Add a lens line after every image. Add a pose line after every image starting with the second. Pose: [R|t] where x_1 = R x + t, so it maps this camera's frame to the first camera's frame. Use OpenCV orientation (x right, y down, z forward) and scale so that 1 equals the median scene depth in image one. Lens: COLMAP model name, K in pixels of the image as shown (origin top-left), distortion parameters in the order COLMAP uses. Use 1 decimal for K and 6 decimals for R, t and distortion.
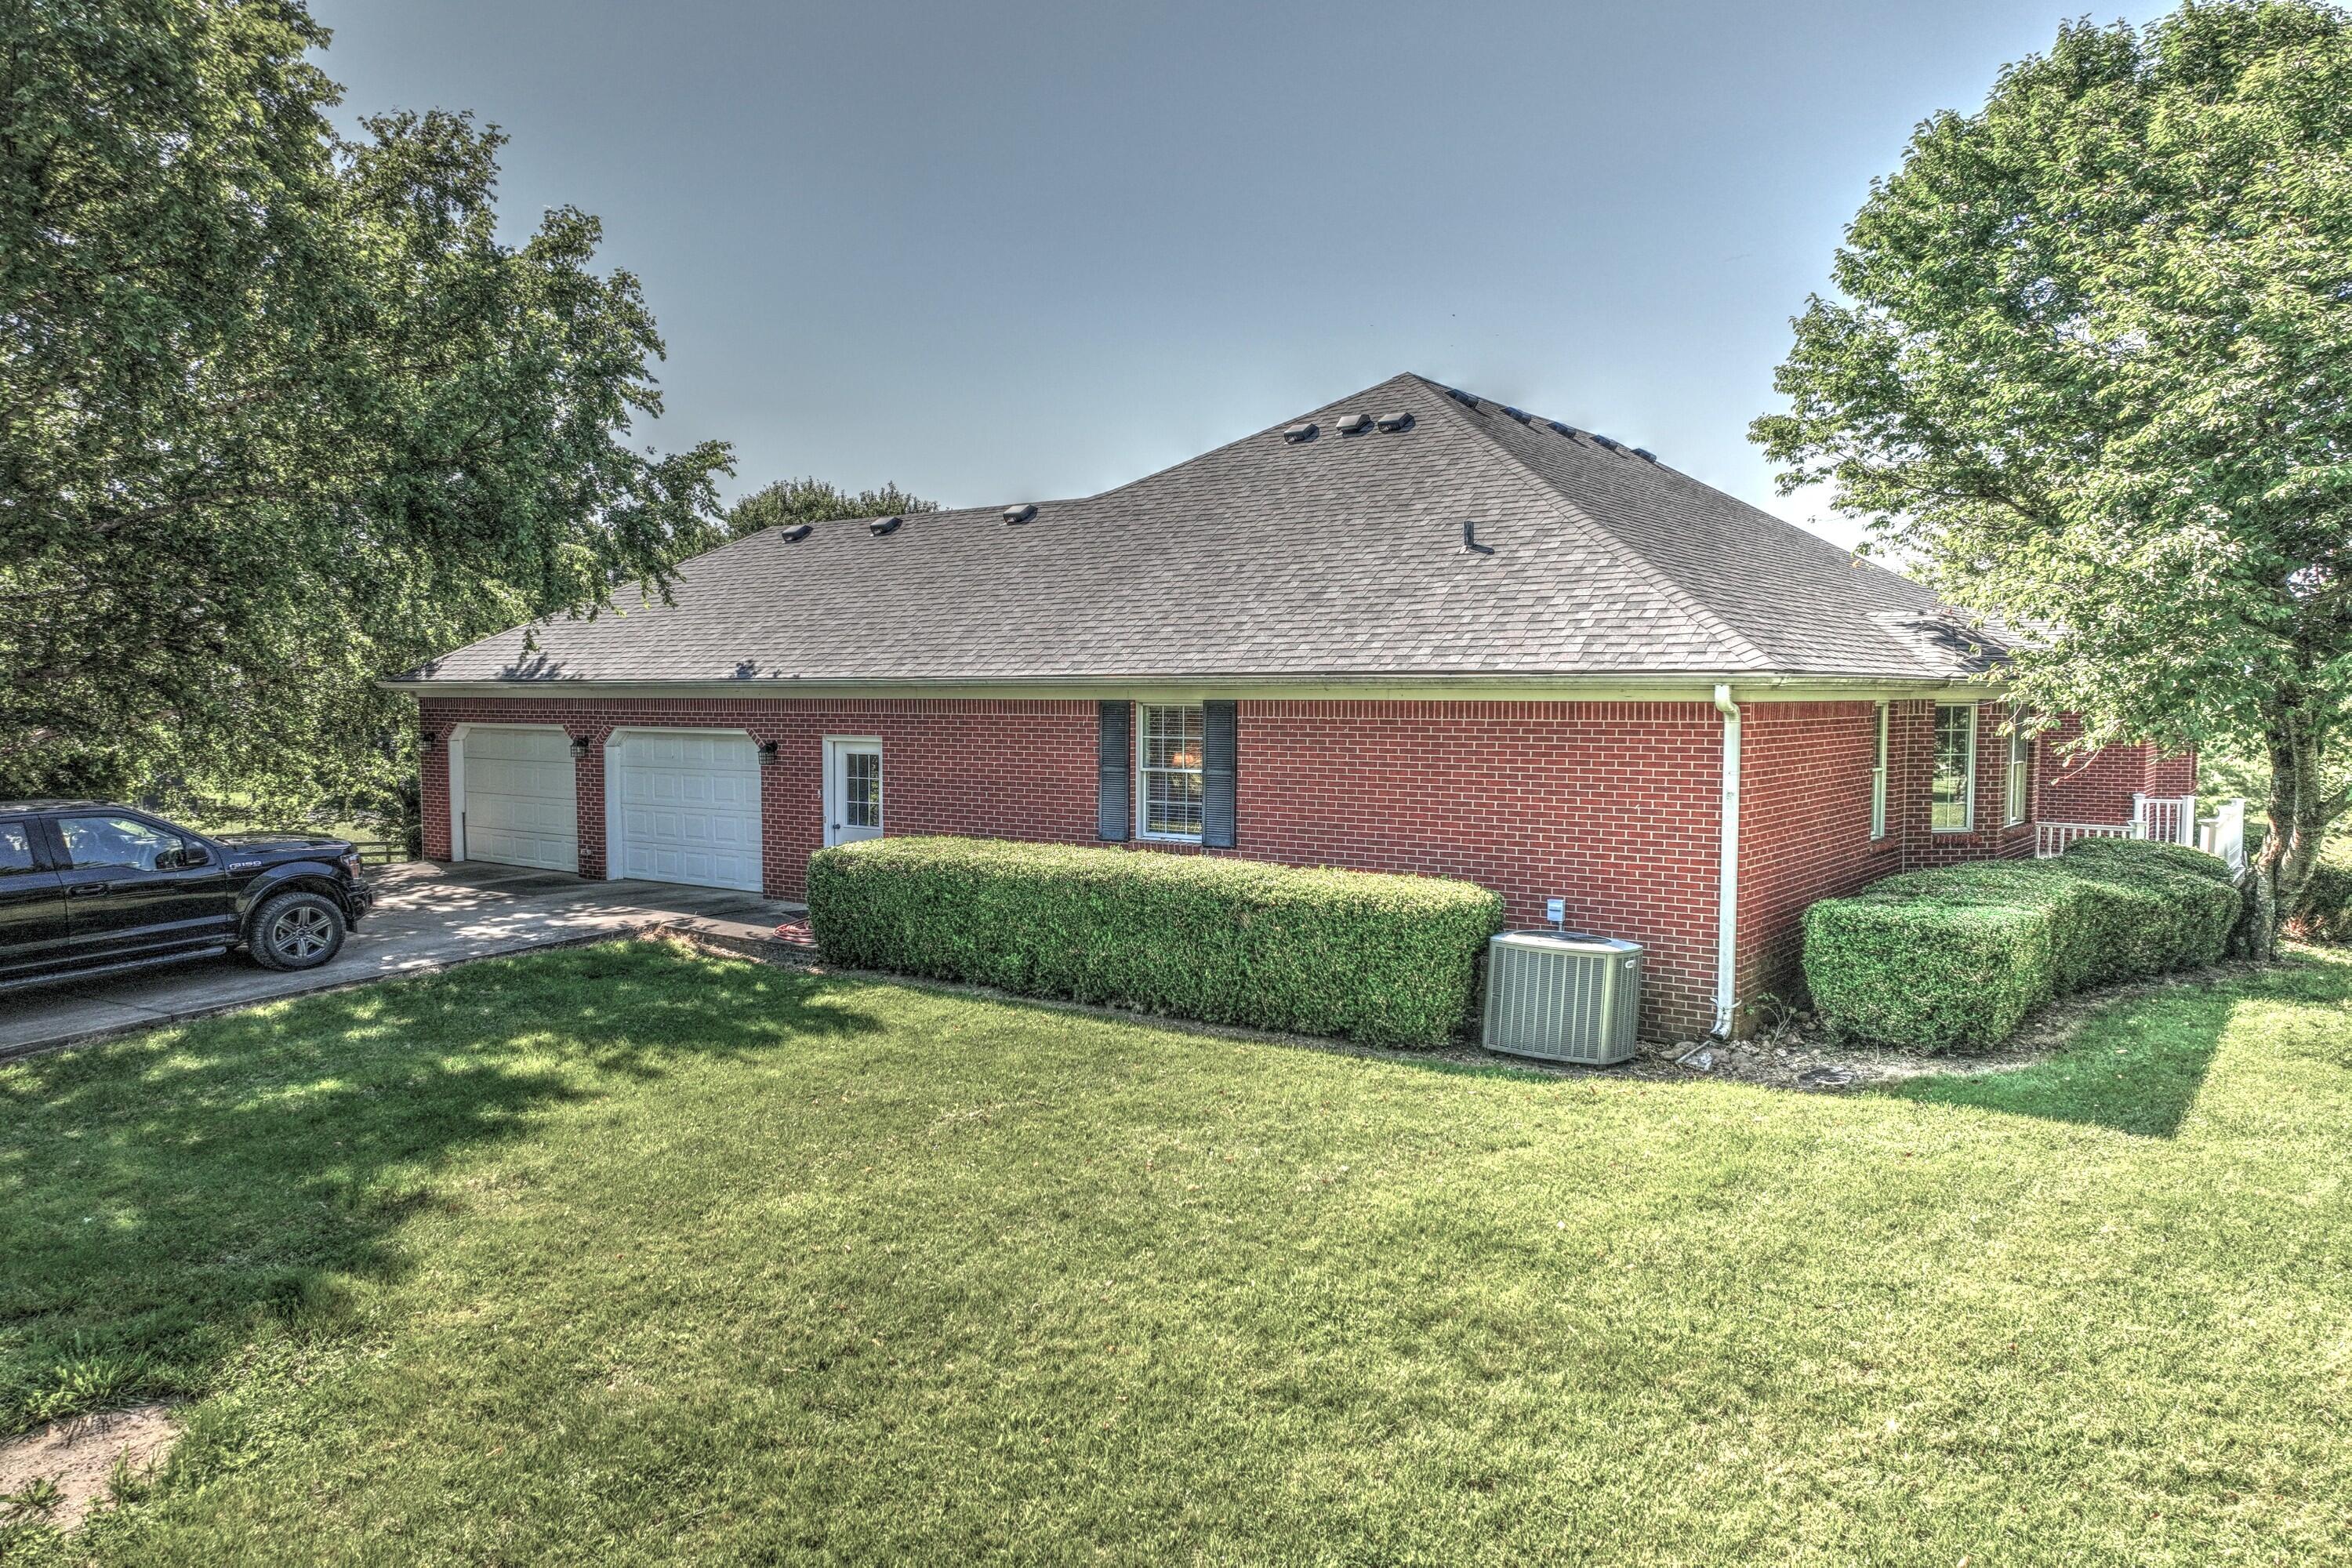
lens RADIAL K [[1611.8, 0, 1178.1], [0, 1611.8, 840.2], [0, 0, 1]] dist [0.008304, 0.014254]
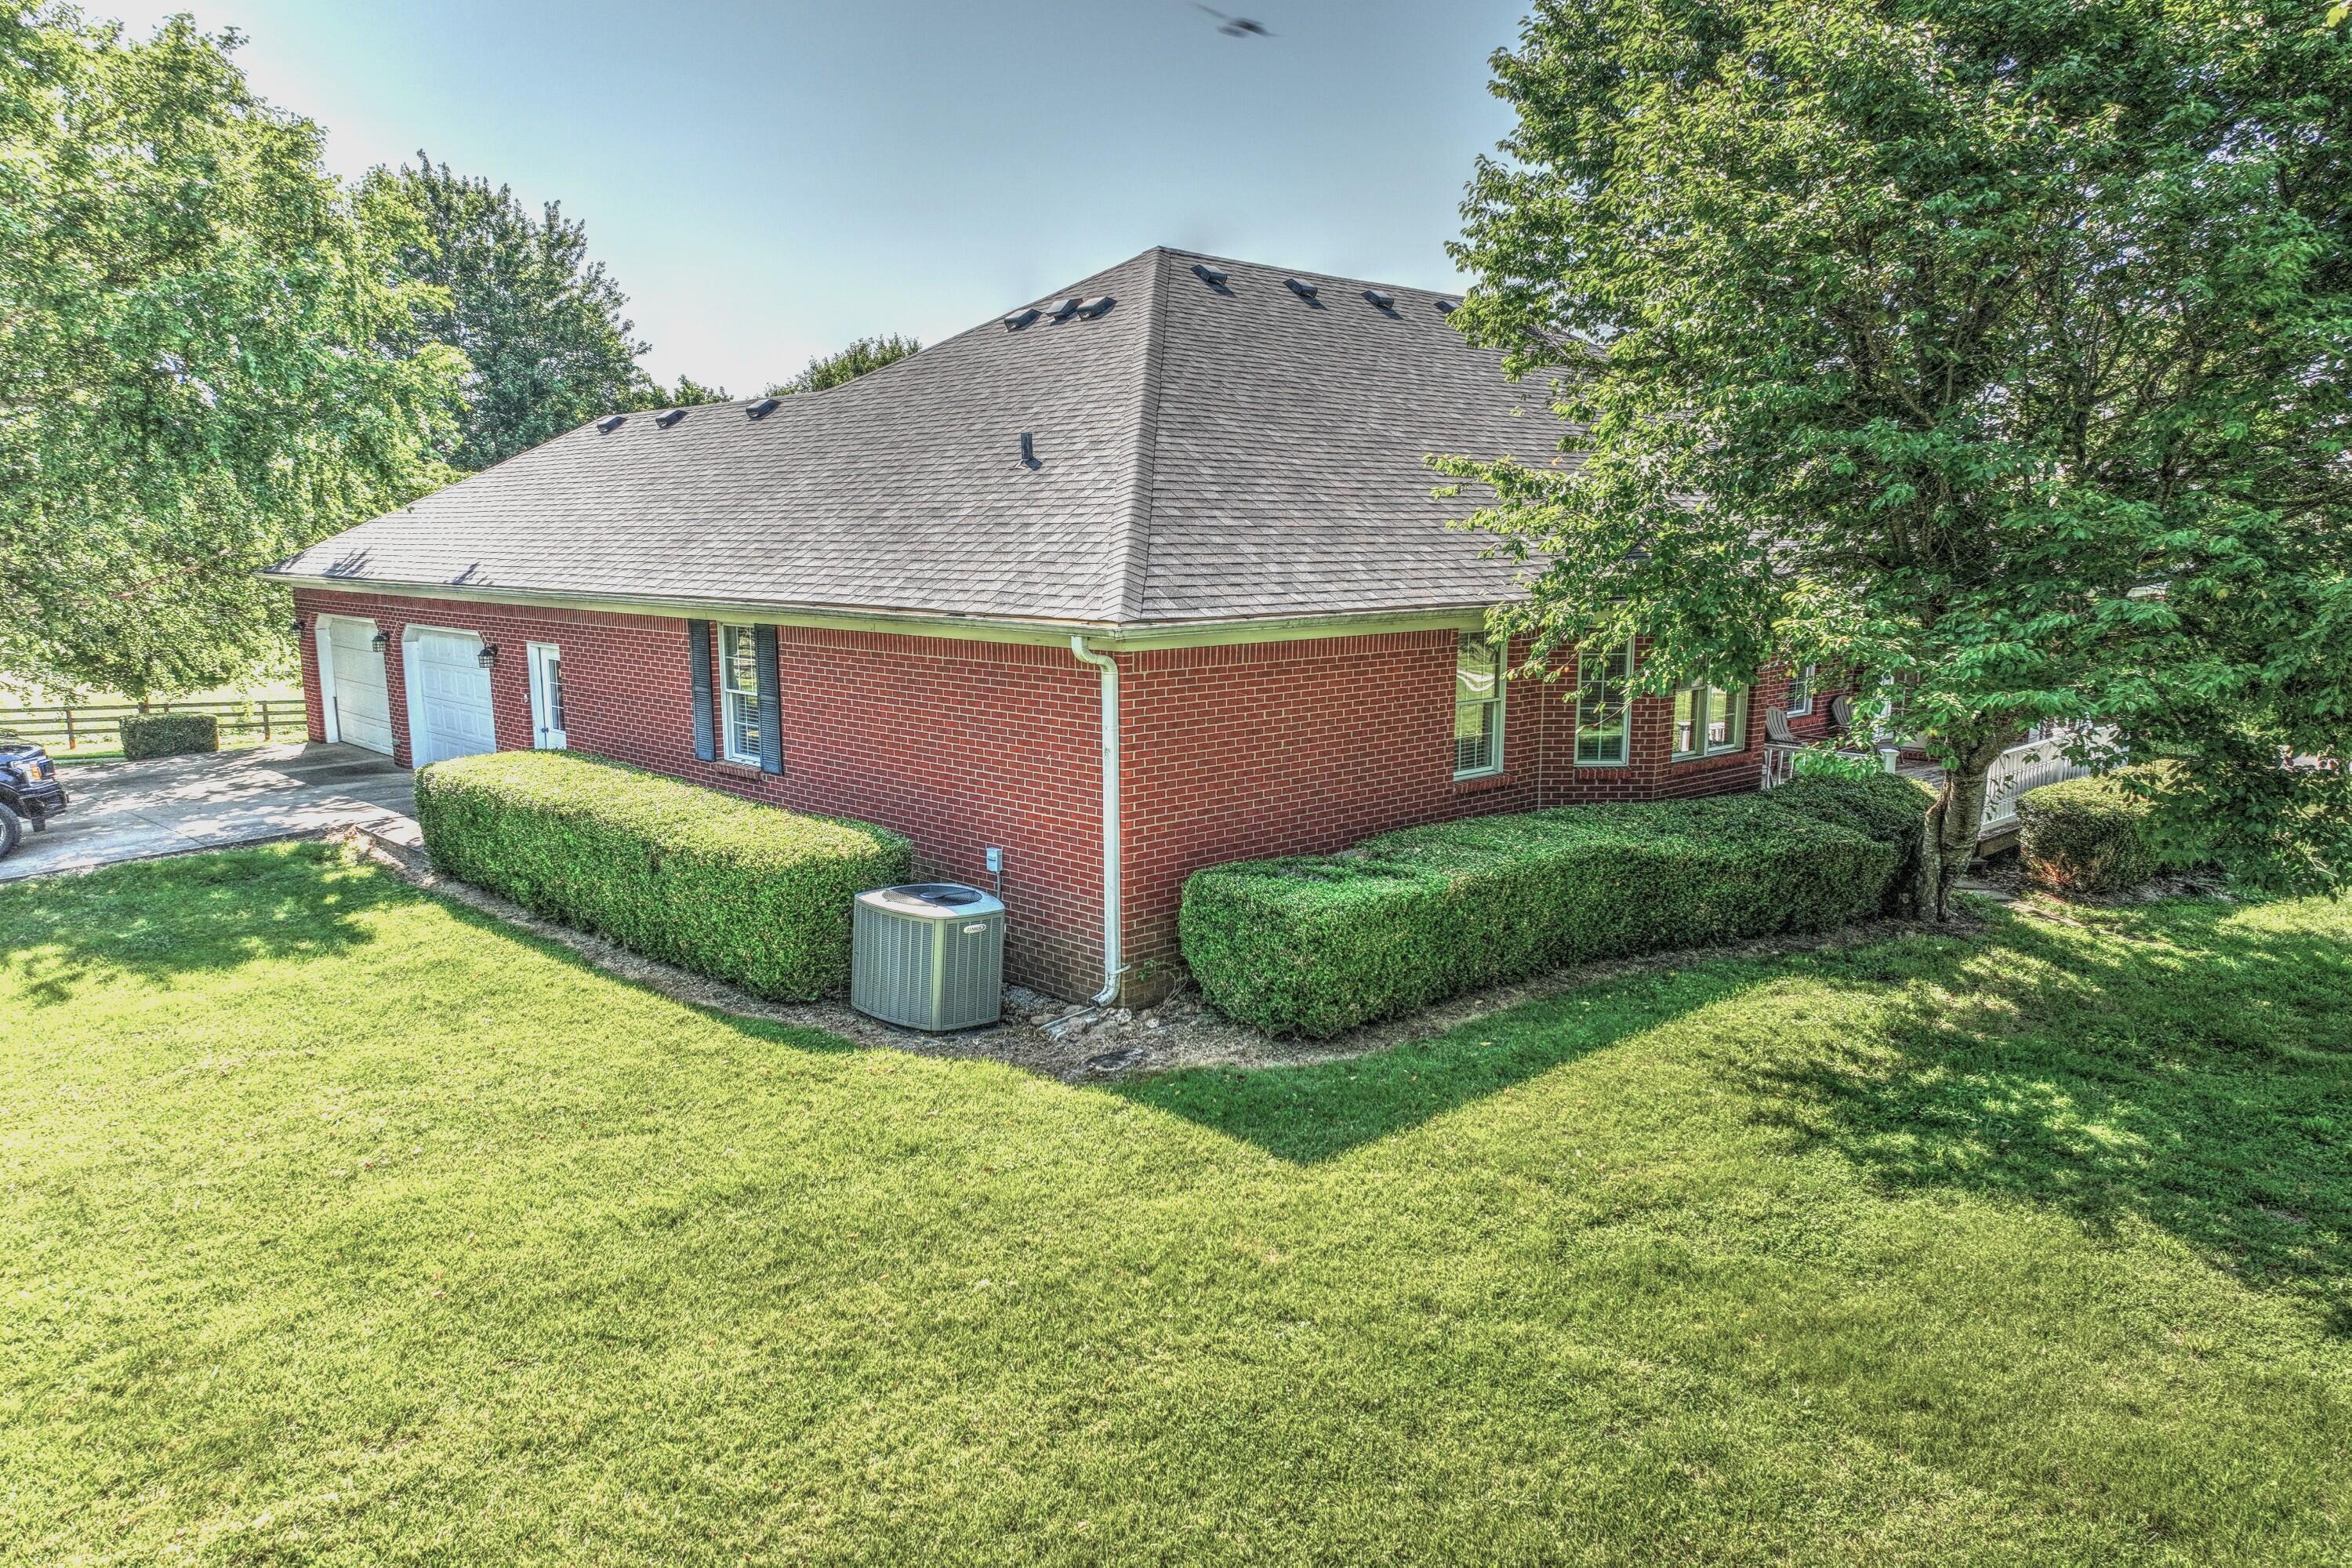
lens RADIAL K [[1611.8, 0, 1178.1], [0, 1611.8, 840.2], [0, 0, 1]] dist [0.008304, 0.014254]
pose [[0.983103, 0.029650, -0.180634, 0.473627], [-0.010897, 0.994524, 0.103935, -0.063362], [0.182727, -0.100211, 0.978043, 0.075711]]
